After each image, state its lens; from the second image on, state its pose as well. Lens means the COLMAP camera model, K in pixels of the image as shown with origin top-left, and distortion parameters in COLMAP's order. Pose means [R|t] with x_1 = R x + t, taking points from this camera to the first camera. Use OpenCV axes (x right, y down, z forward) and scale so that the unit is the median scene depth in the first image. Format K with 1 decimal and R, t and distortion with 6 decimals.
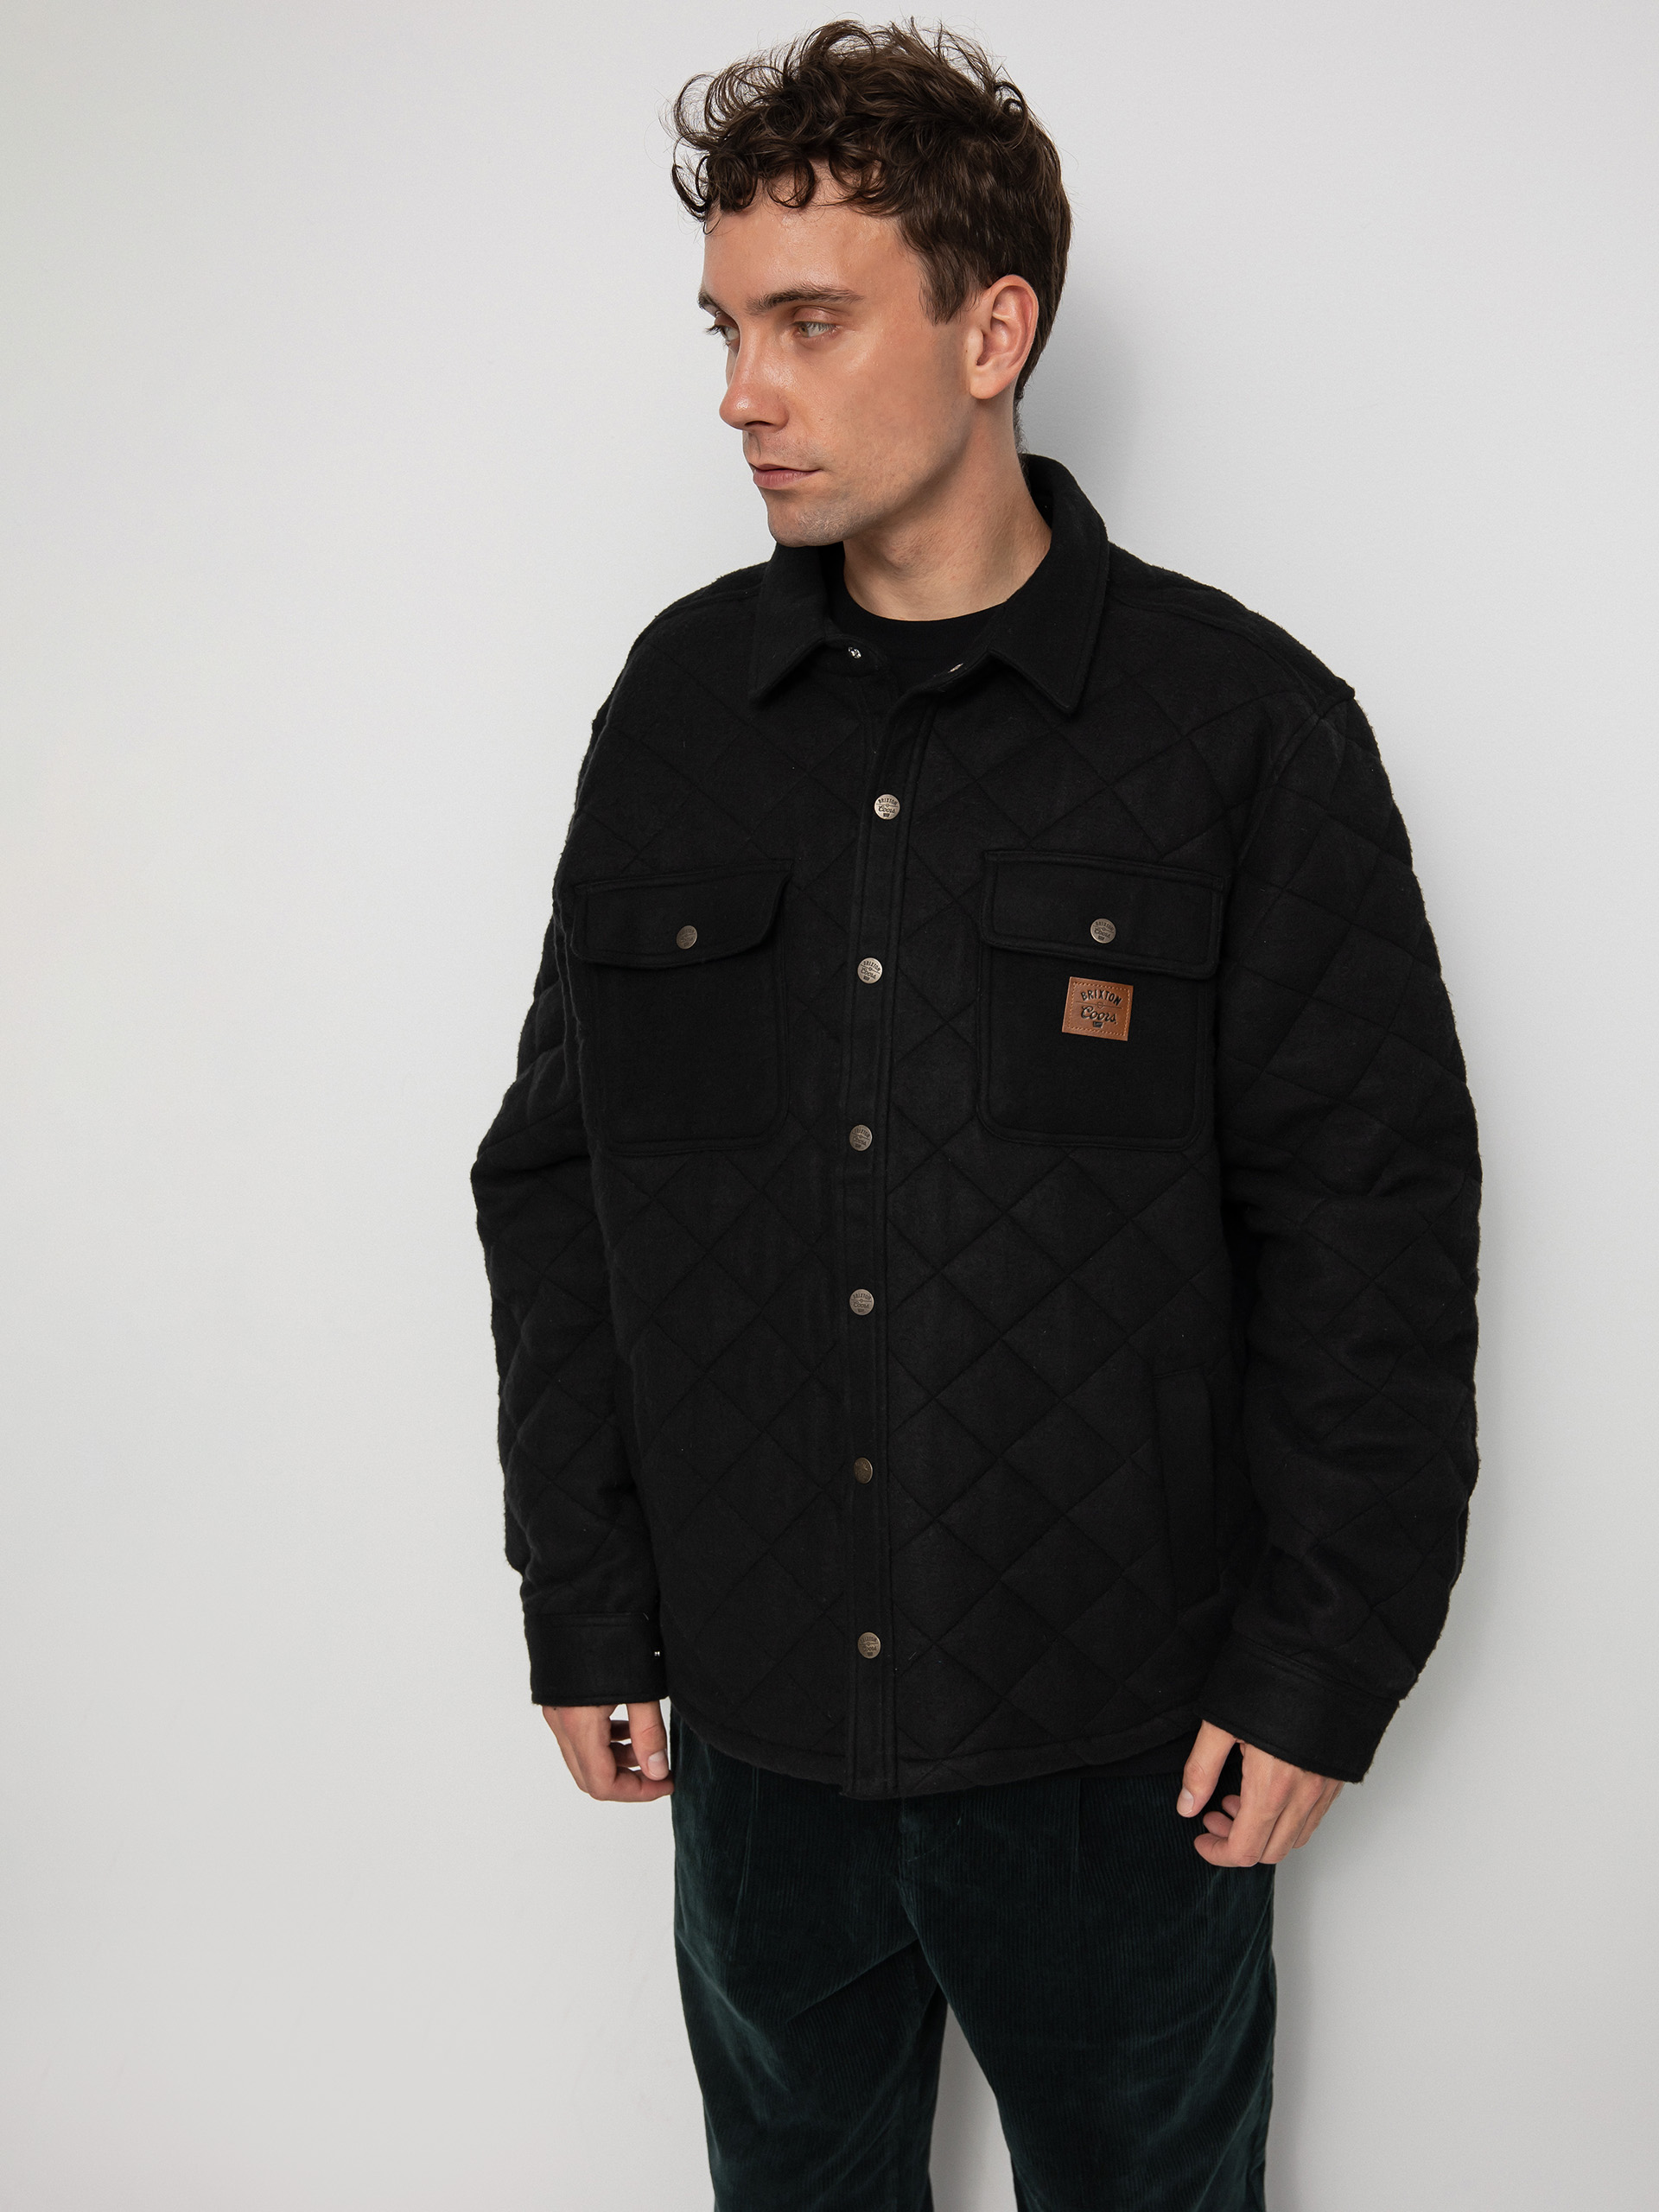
lens RADIAL K [[2851.0, 0, 813.2], [0, 2851.0, 1103.5], [0, 0, 1]] dist [-0.091514, 0.000000]
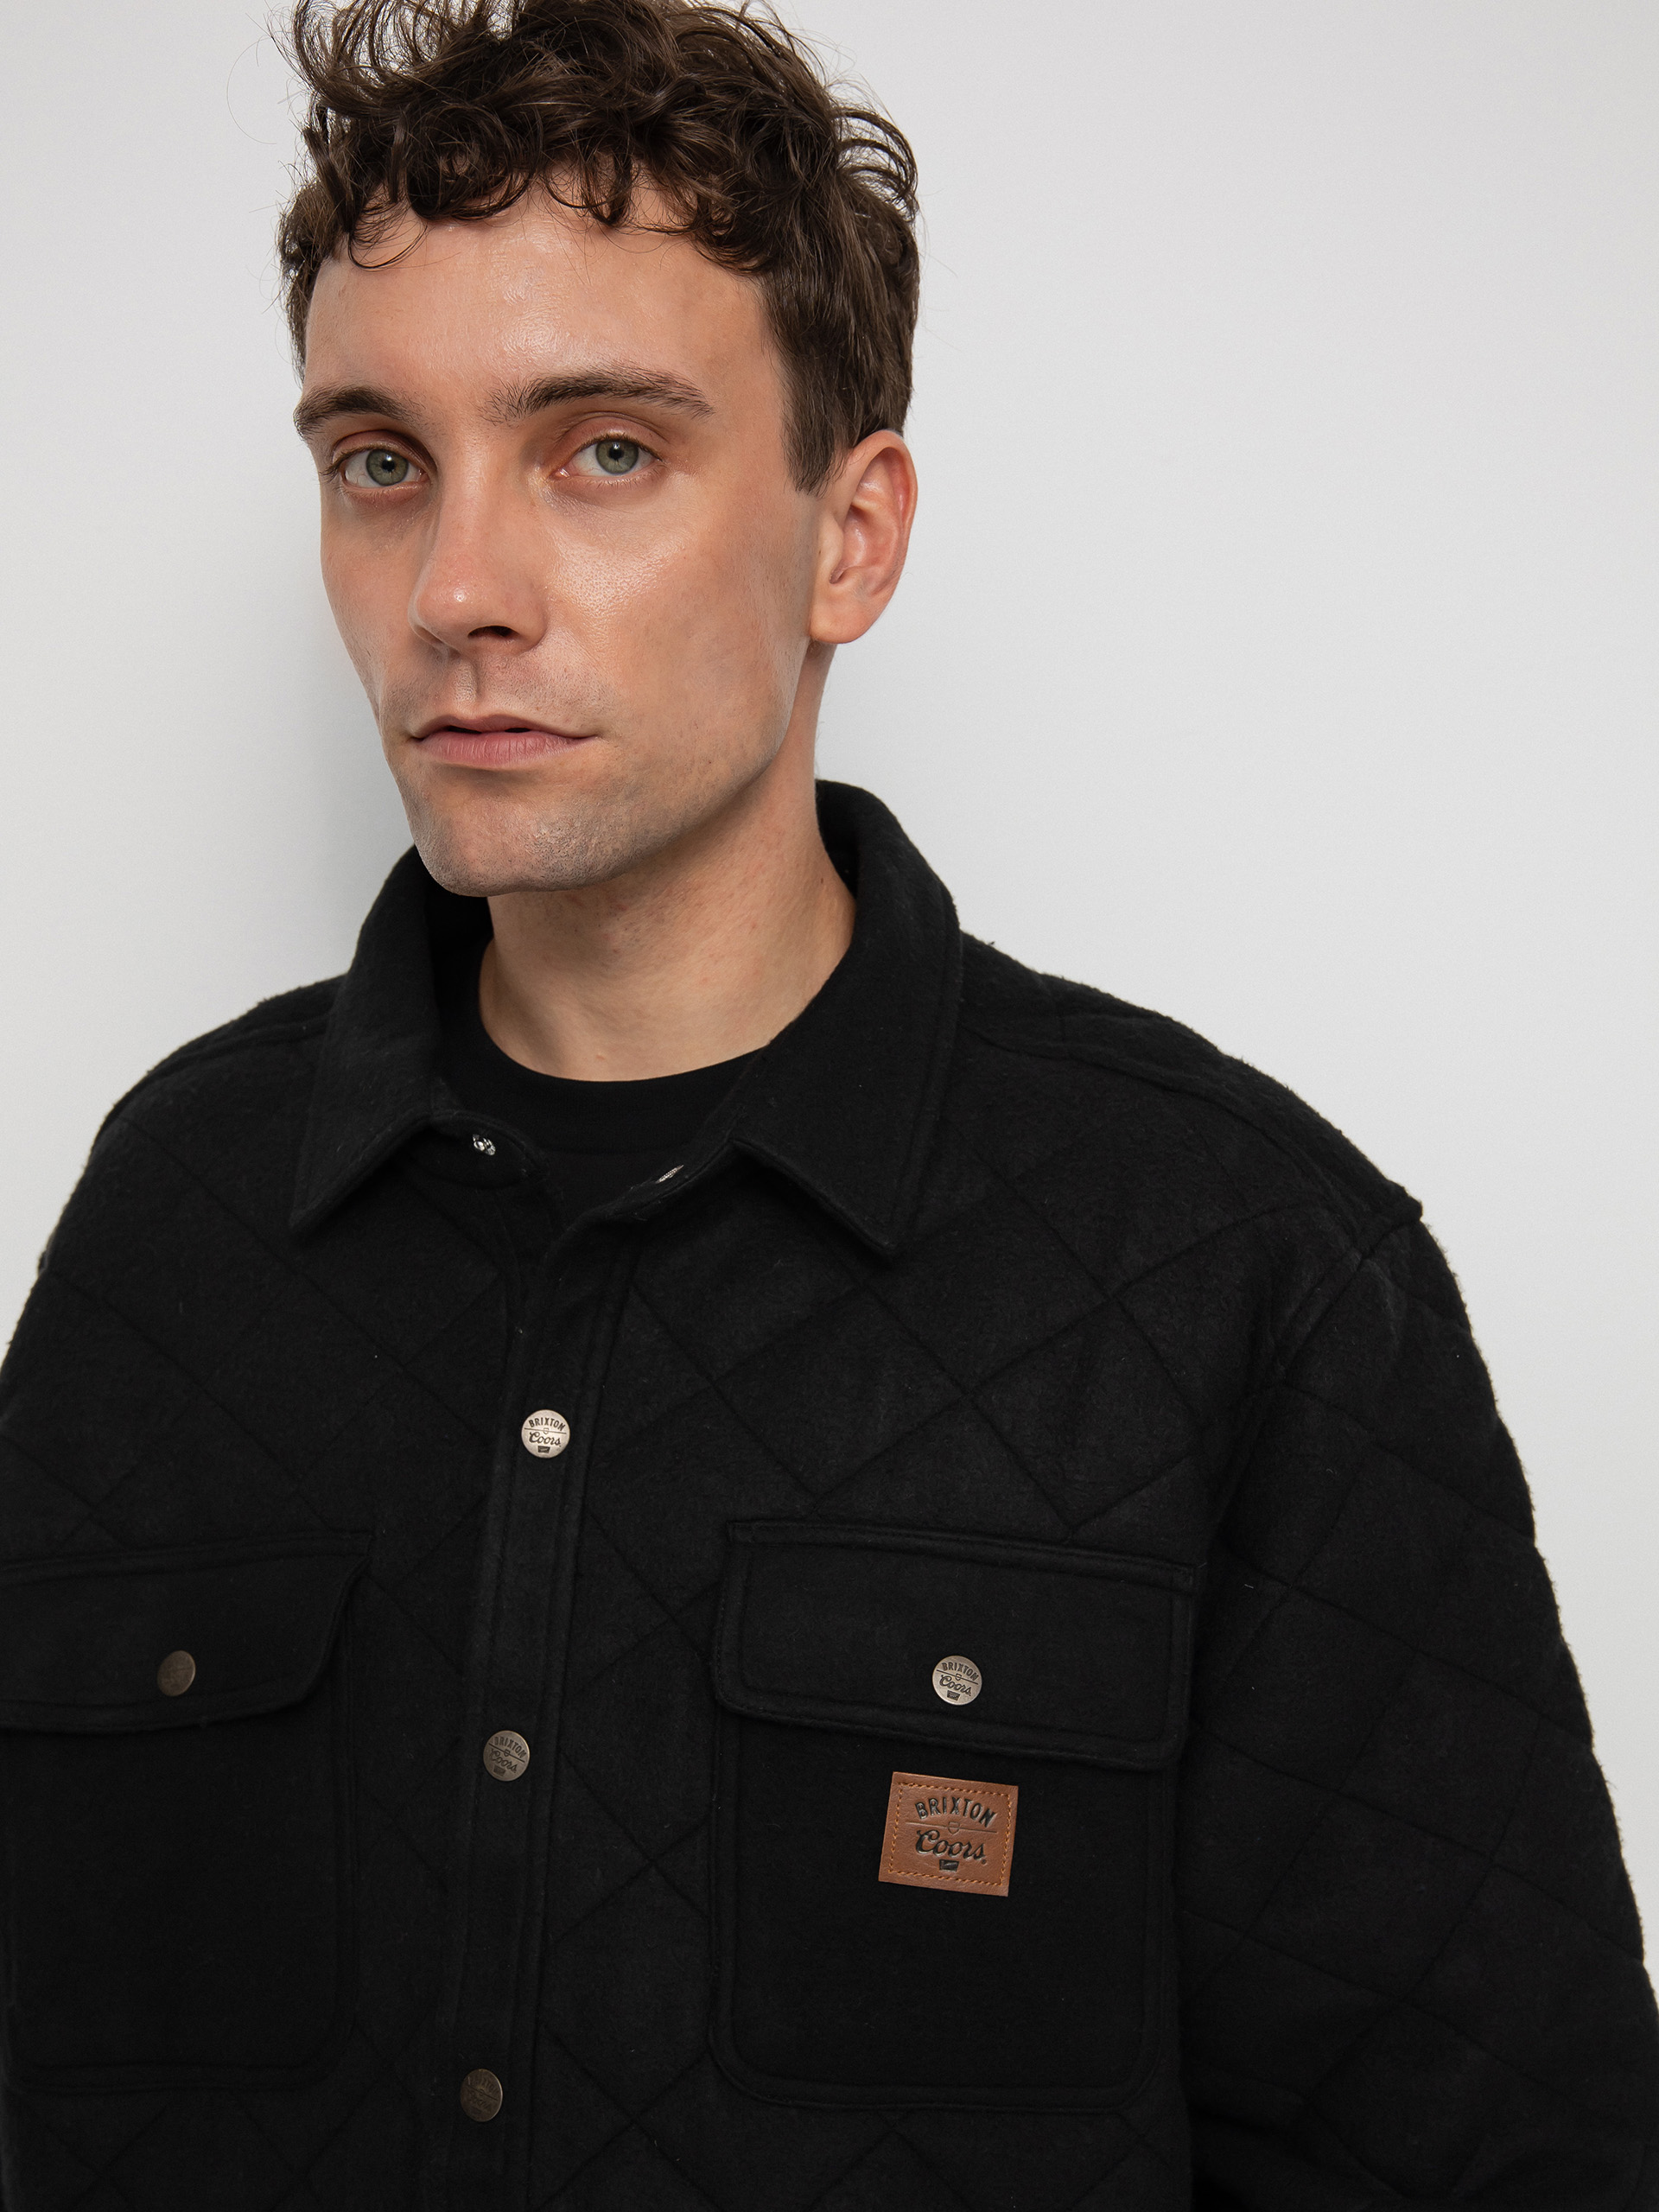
lens RADIAL K [[2851.0, 0, 842.0], [0, 2851.0, 1103.0], [0, 0, 1]] dist [-0.091514, 0.000000]
pose [[0.999616, 0.000720, 0.027707, 0.065732], [0.003544, 0.988138, -0.153529, -0.083868], [-0.027489, 0.153569, 0.987756, 0.473360]]
